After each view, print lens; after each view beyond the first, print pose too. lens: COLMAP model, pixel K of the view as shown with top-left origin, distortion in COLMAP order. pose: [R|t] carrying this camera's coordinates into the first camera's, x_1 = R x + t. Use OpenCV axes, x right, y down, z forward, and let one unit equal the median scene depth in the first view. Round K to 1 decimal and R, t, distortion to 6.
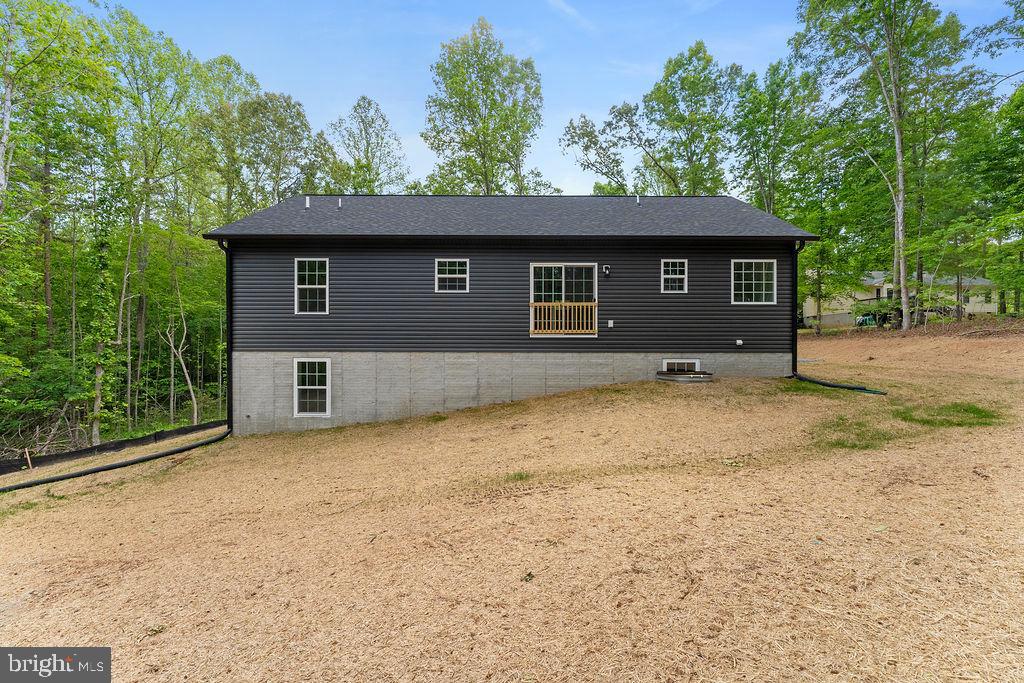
lens RADIAL K [[415.1, 0, 512.0], [0, 415.1, 341.5], [0, 0, 1]] dist [0.000224, -0.000183]
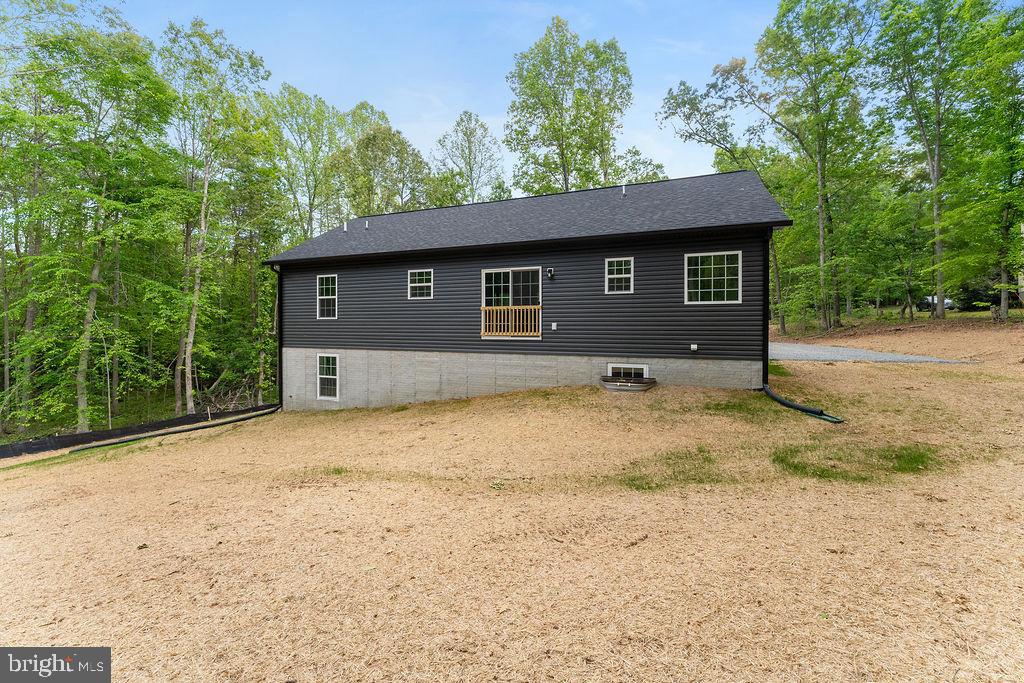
lens RADIAL K [[405.9, 0, 501.1], [0, 405.9, 319.1], [0, 0, 1]] dist [0.000930, -0.000017]
pose [[0.928957, -0.009092, -0.370076, 0.474349], [0.006928, 0.999950, -0.007176, -0.053383], [0.370123, 0.004102, 0.928974, 0.043575]]
